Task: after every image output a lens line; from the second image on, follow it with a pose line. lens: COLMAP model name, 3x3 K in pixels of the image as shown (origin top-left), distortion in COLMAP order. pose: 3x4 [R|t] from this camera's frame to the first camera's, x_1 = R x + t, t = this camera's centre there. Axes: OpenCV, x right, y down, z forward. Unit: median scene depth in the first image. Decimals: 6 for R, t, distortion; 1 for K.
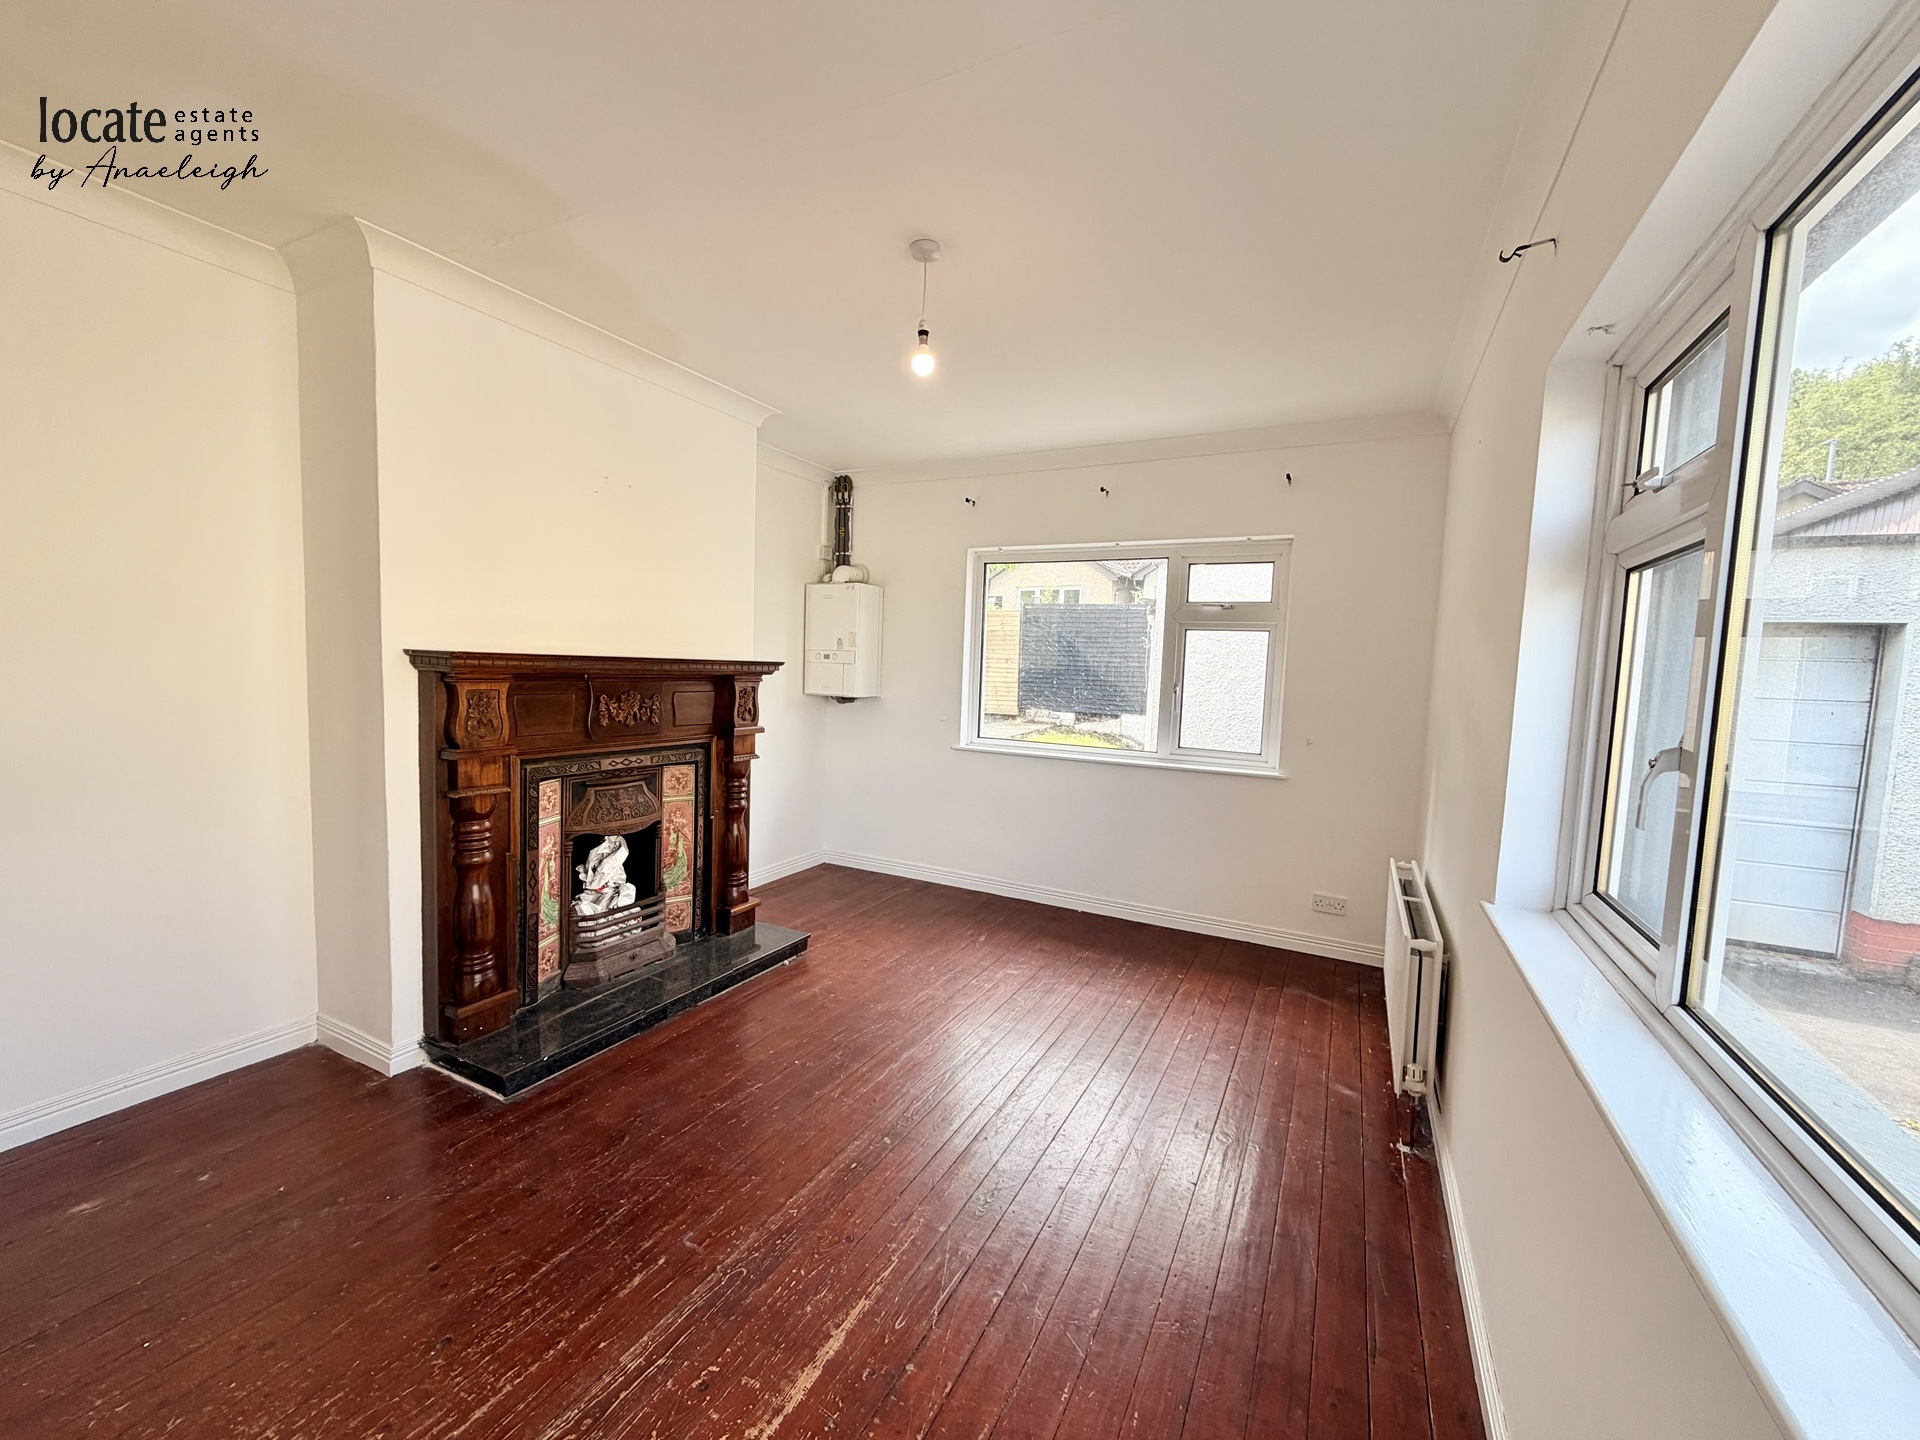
lens RADIAL K [[767.0, 0, 956.7], [0, 767.0, 716.5], [0, 0, 1]] dist [-0.000914, -0.000063]
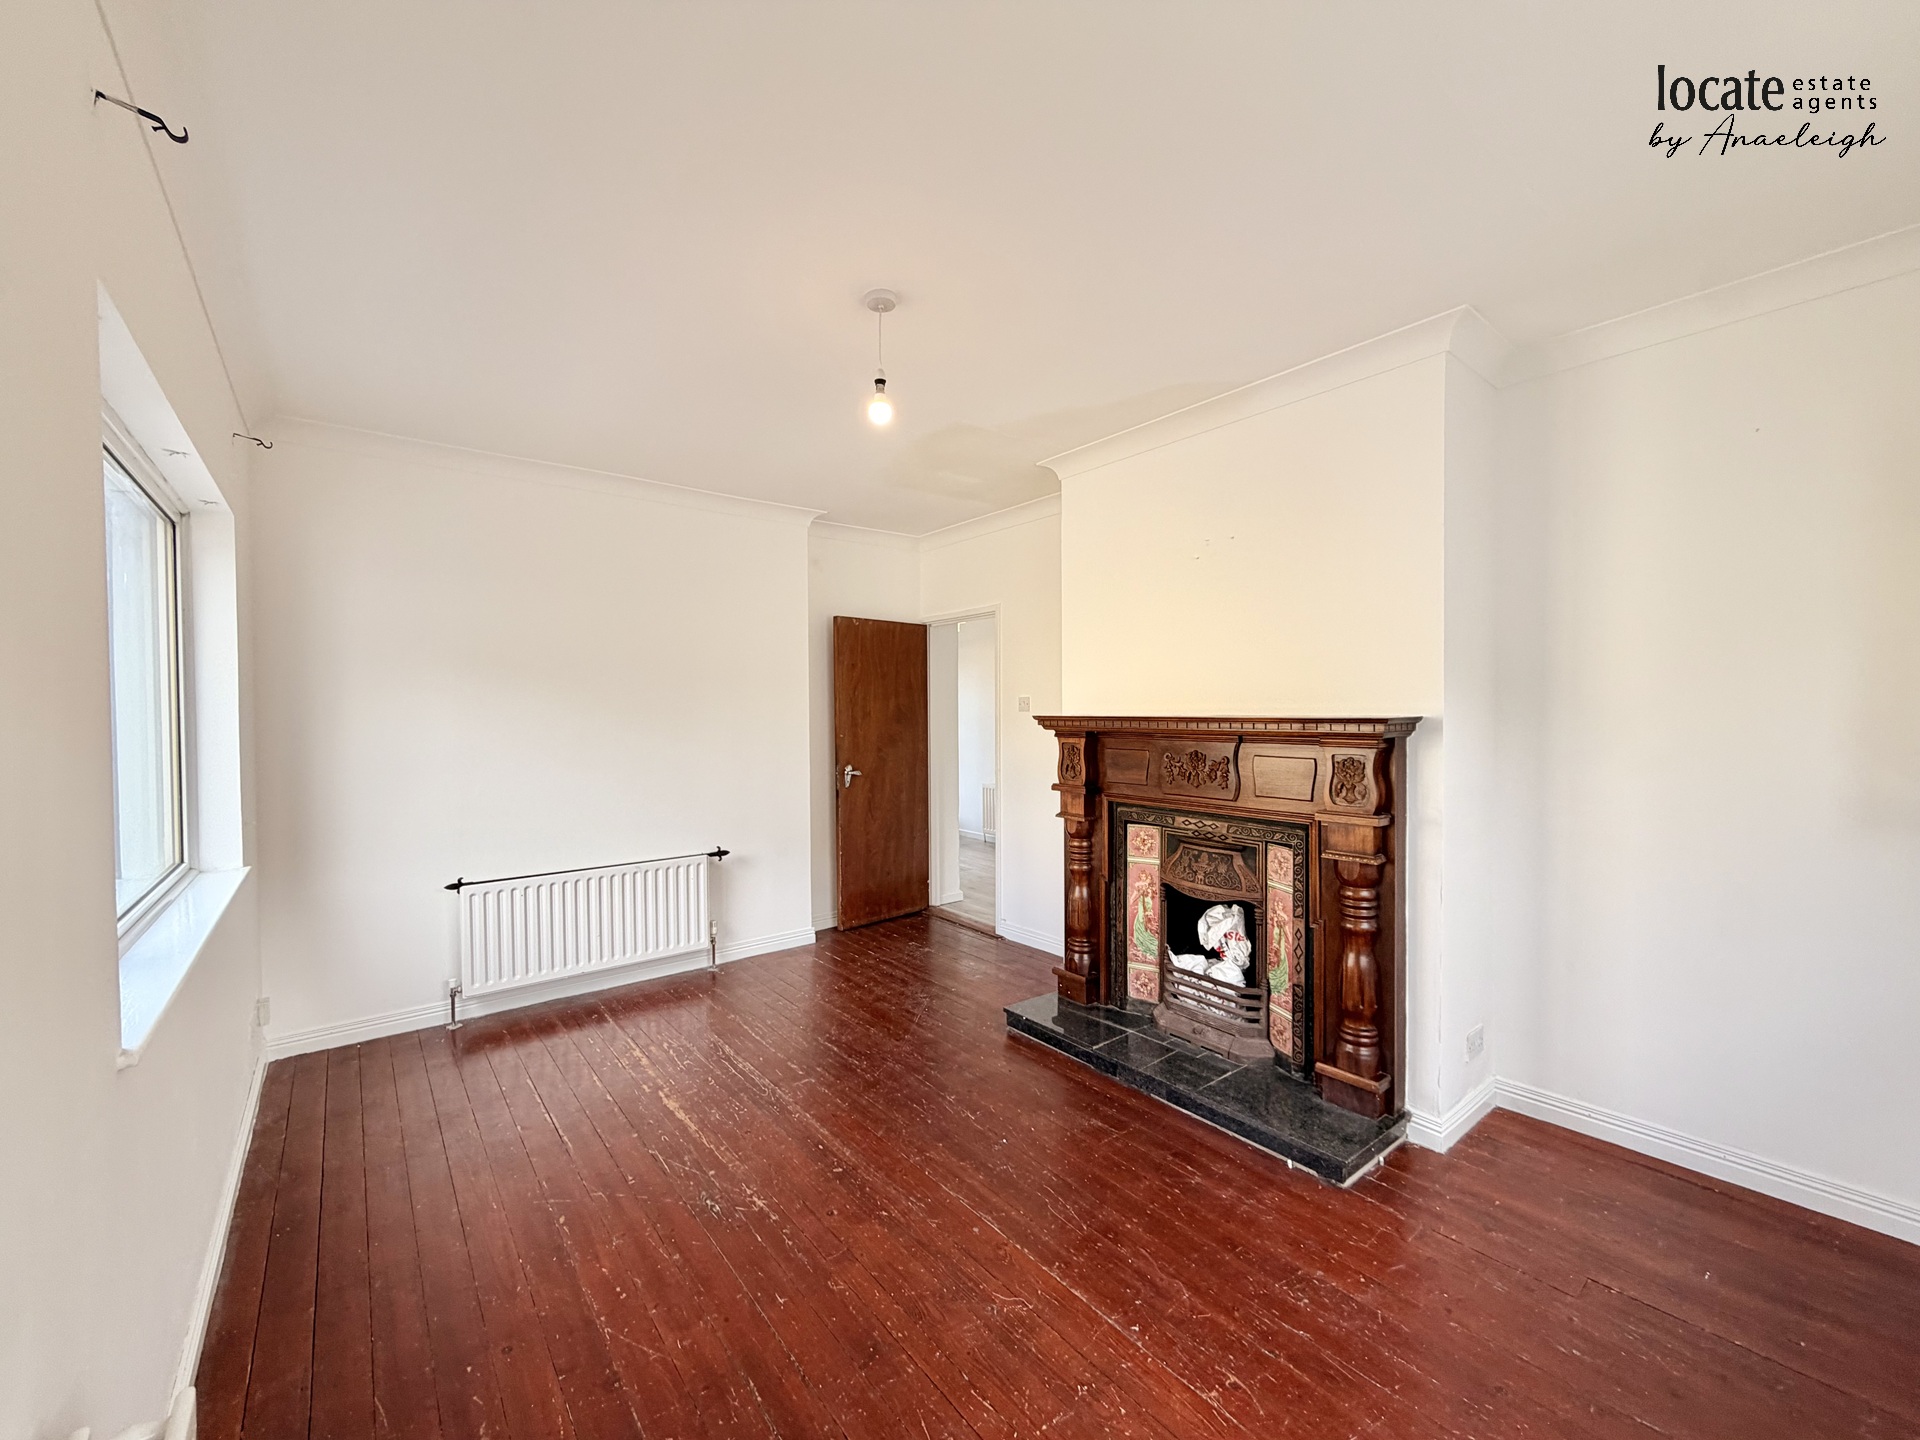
lens RADIAL K [[767.0, 0, 956.4], [0, 767.0, 729.6], [0, 0, 1]] dist [-0.000914, -0.000063]
pose [[-0.414574, -0.012641, -0.909928, 0.559308], [-0.070626, 0.997335, 0.018322, -0.054086], [0.907271, 0.071860, -0.414362, 1.071843]]
